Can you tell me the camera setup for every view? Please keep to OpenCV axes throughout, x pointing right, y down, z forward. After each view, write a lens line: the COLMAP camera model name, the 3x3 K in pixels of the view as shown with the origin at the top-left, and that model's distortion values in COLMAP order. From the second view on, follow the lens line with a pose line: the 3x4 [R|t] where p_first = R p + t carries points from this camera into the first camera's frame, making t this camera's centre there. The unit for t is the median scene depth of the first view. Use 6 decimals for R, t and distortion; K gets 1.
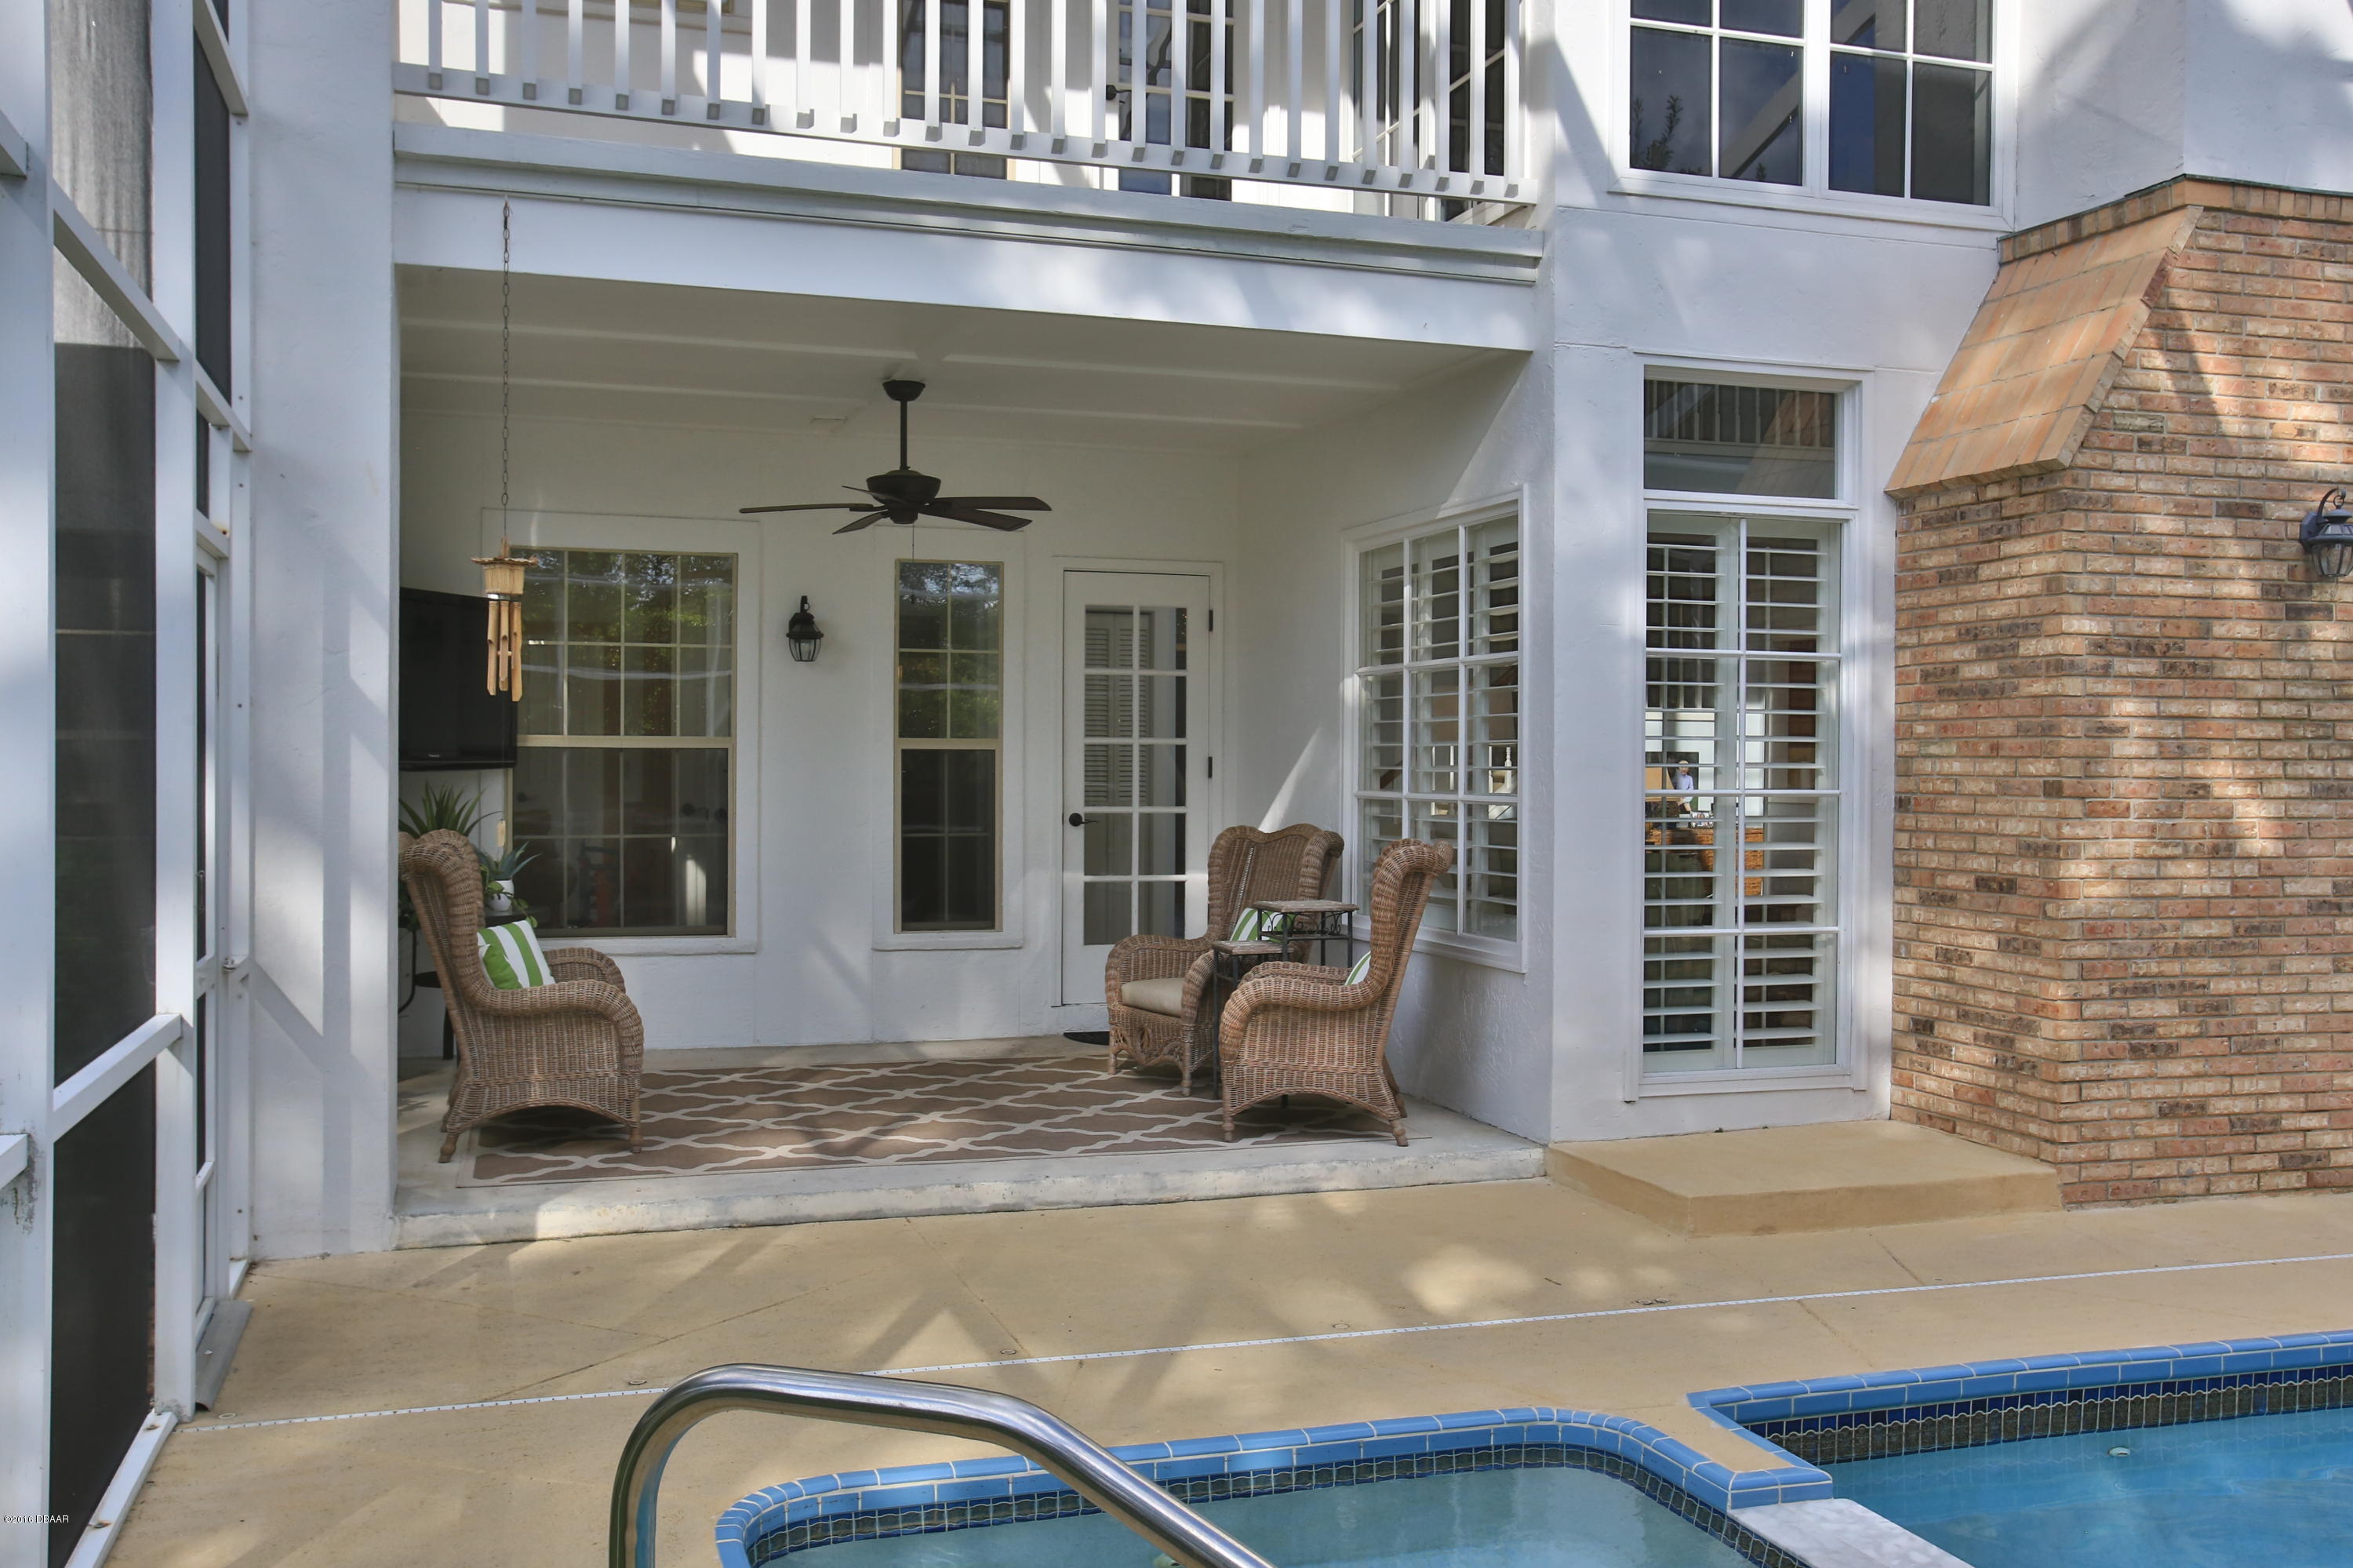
lens RADIAL K [[2100.8, 0, 1168.2], [0, 2100.8, 783.4], [0, 0, 1]] dist [0.006397, 0.016656]
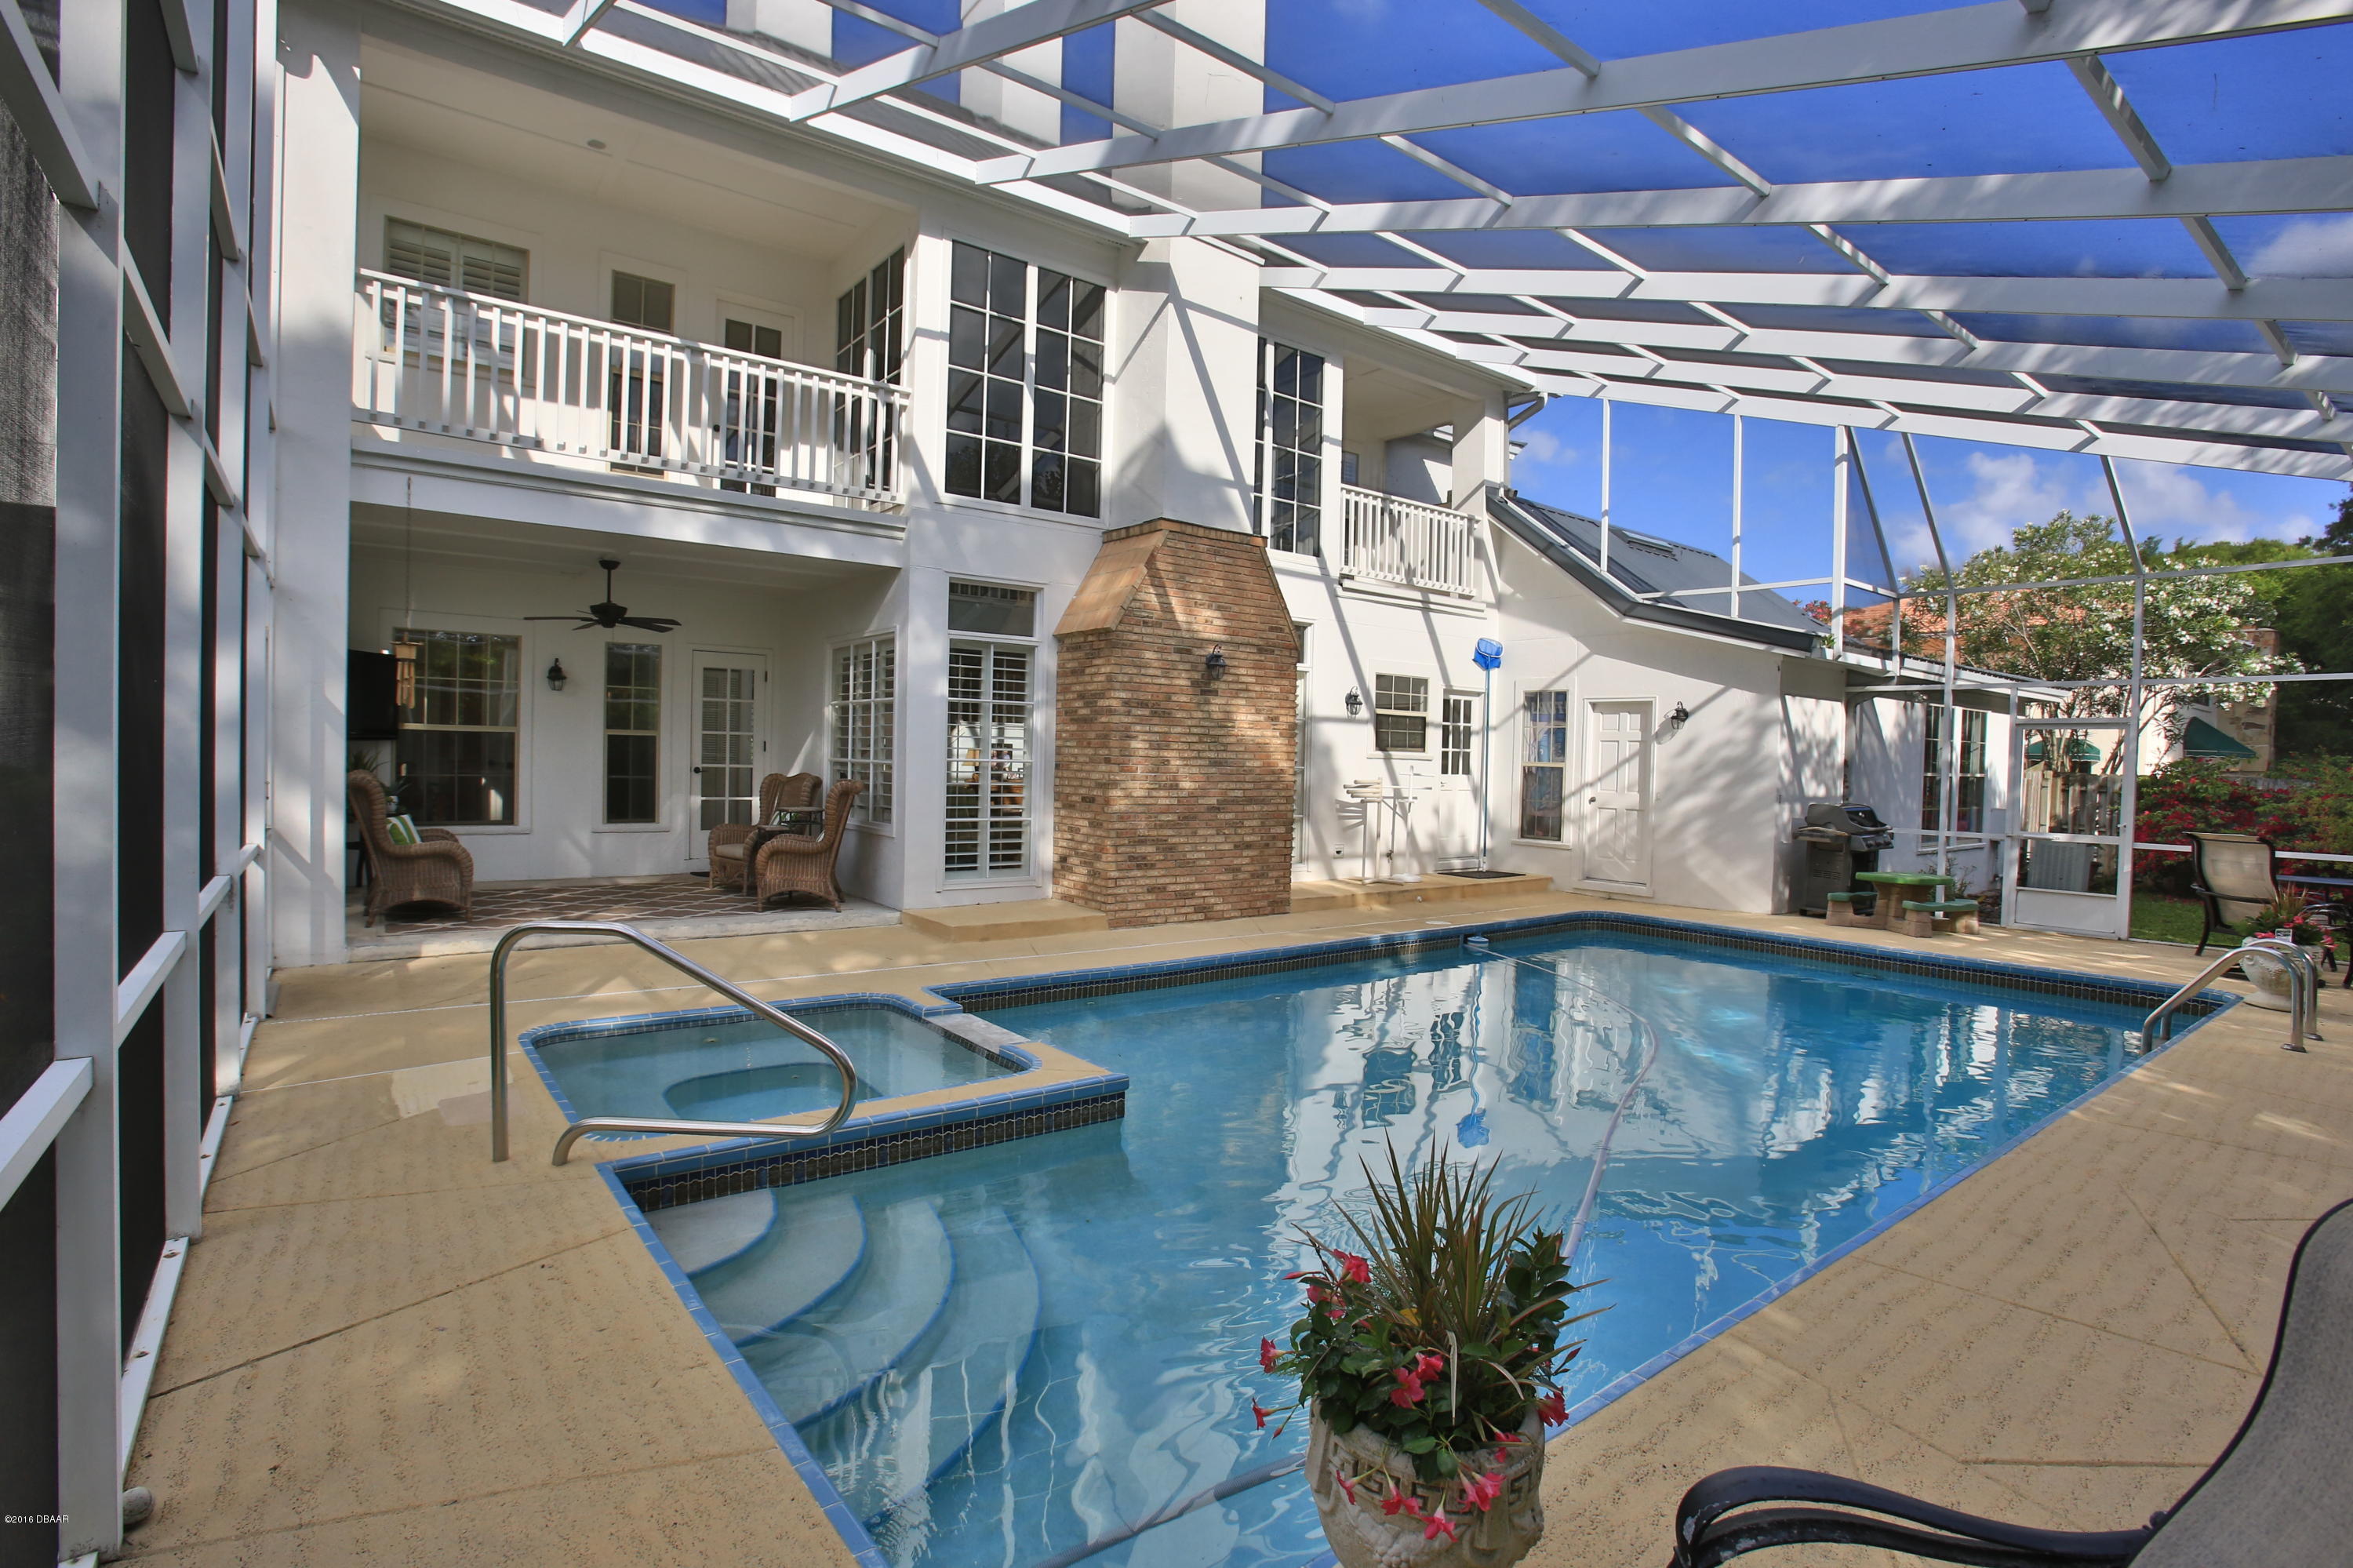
lens RADIAL K [[1131.1, 0, 1147.1], [0, 1131.1, 777.3], [0, 0, 1]] dist [-0.084900, 0.045061]
pose [[0.949927, 0.011216, 0.312271, 0.047655], [-0.015958, 0.999793, 0.012634, 0.004556], [-0.312065, -0.016984, 0.949909, -0.261817]]
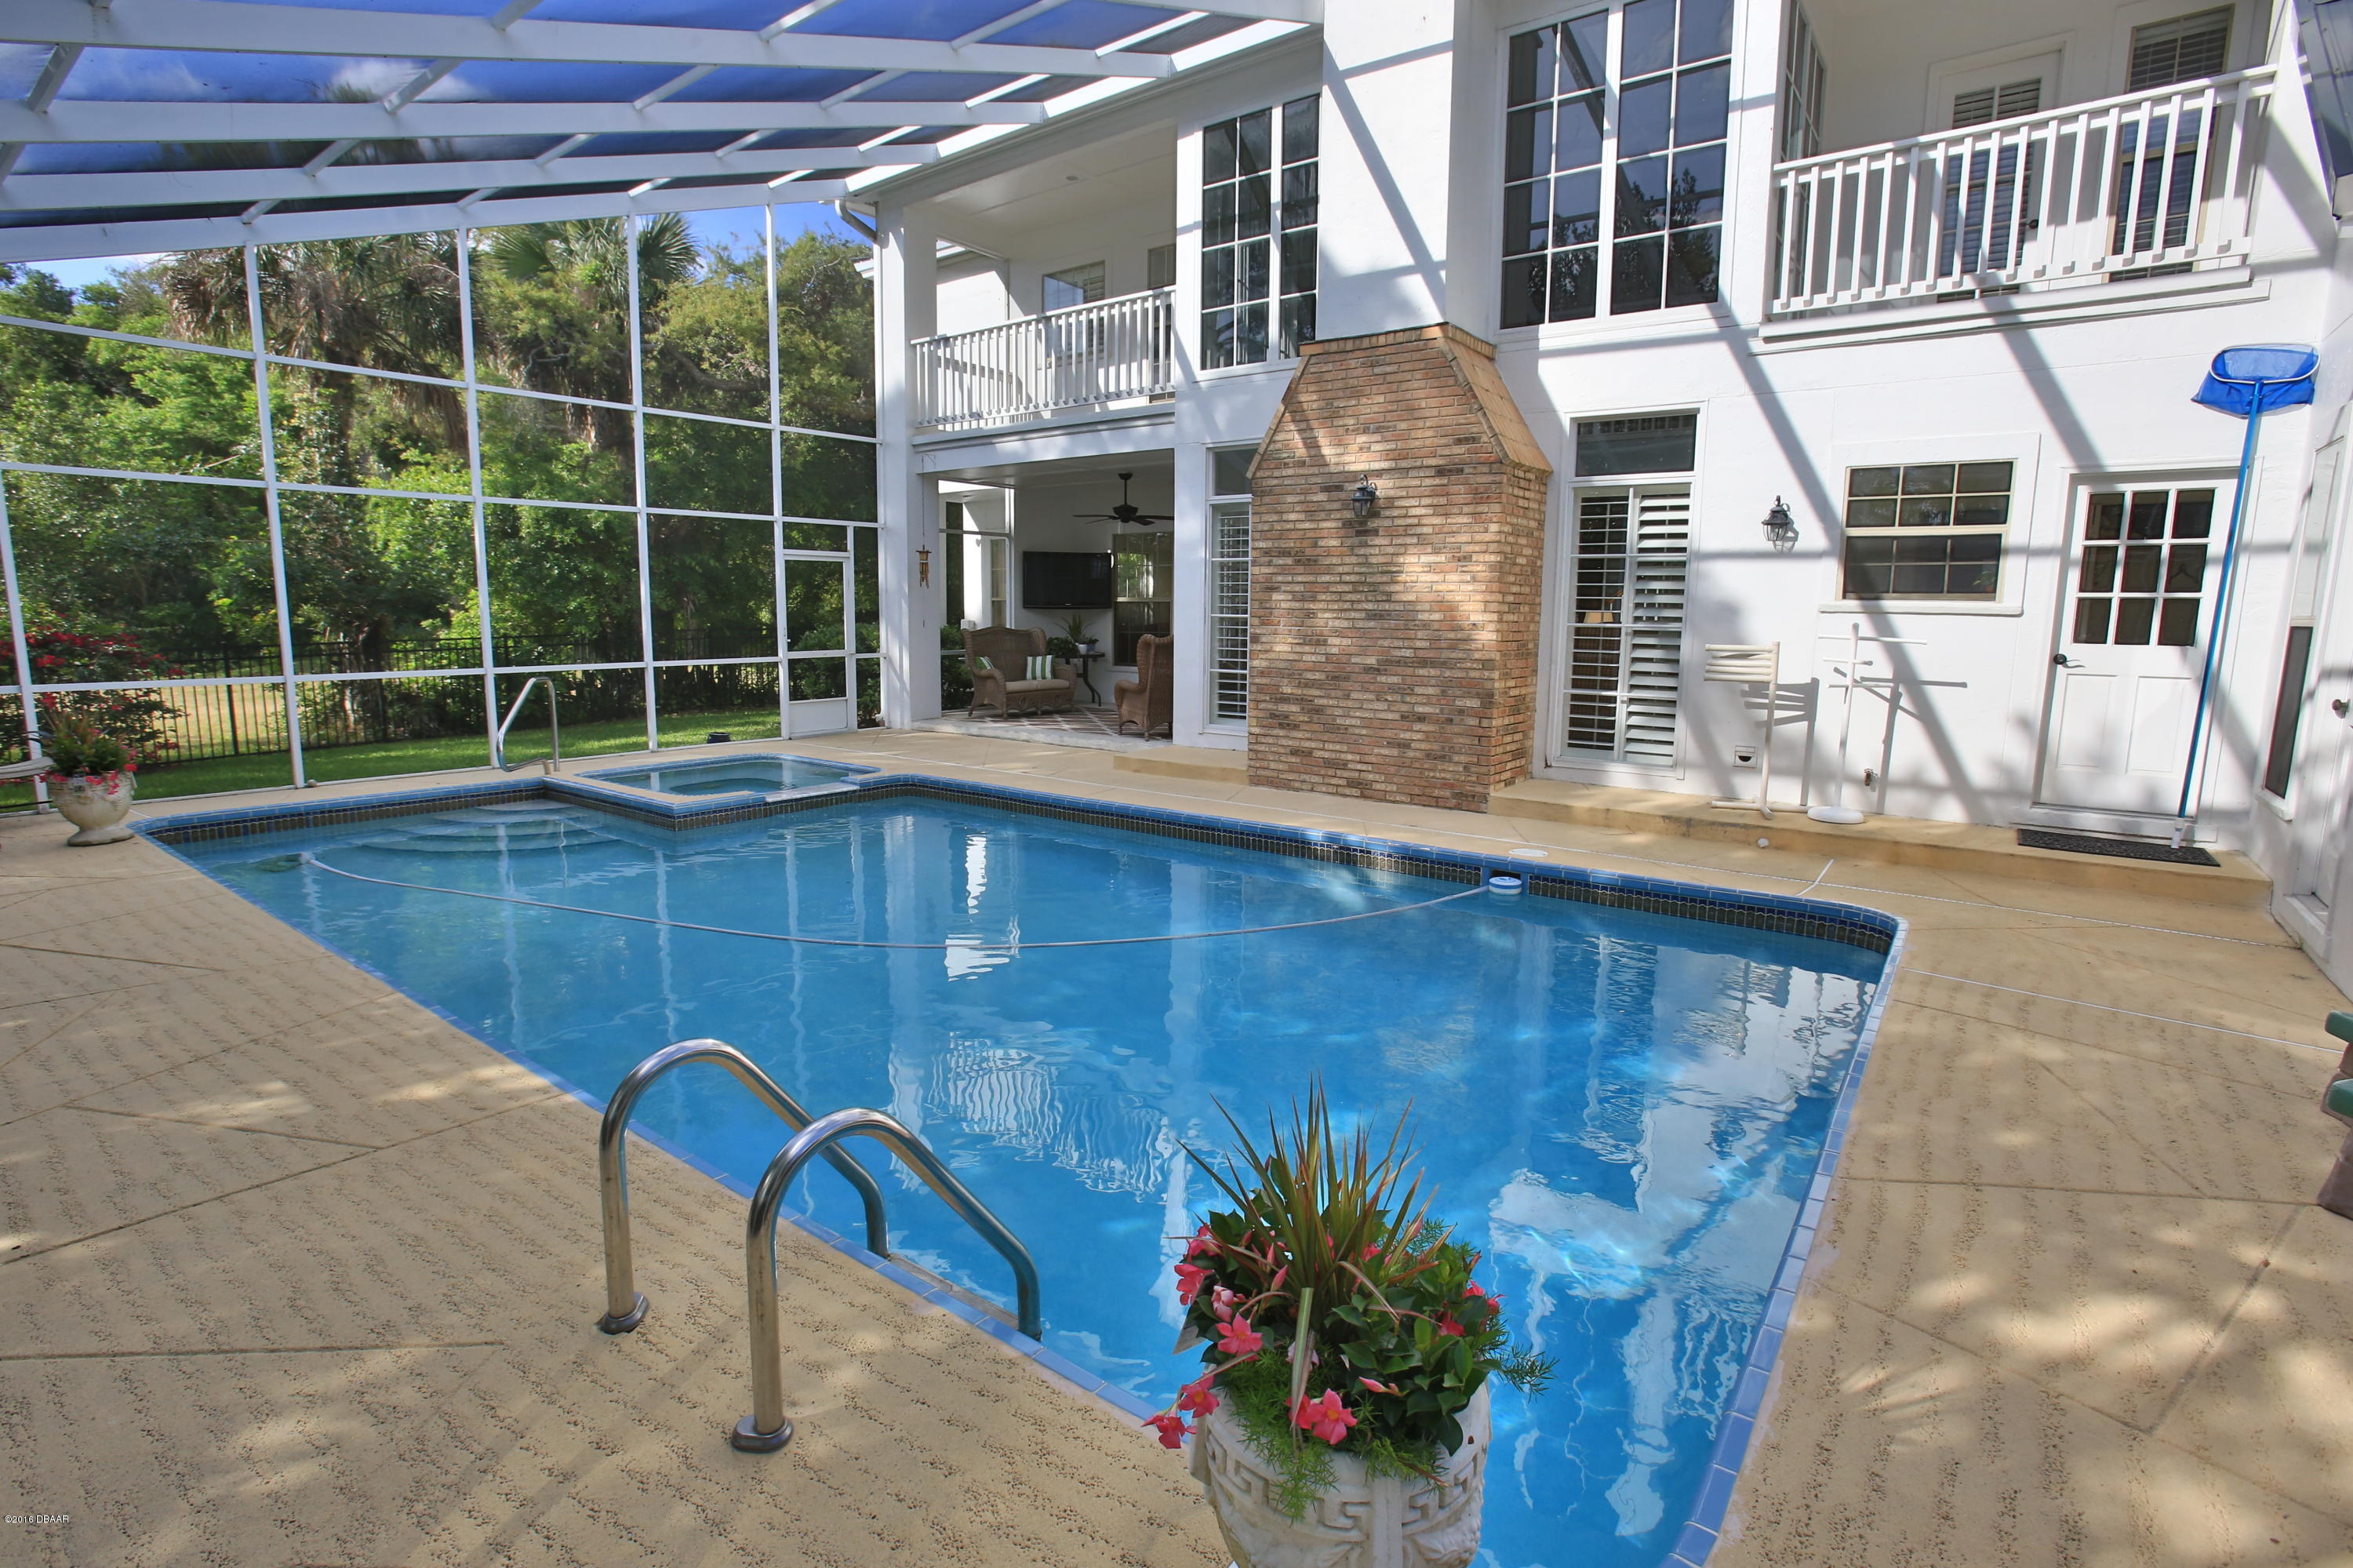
lens RADIAL K [[1131.1, 0, 1147.1], [0, 1131.1, 777.3], [0, 0, 1]] dist [-0.084900, 0.045061]
pose [[0.559194, 0.122415, -0.819949, 1.367813], [-0.014570, 0.990337, 0.137917, 0.011388], [0.828909, -0.065176, 0.555574, 0.155467]]
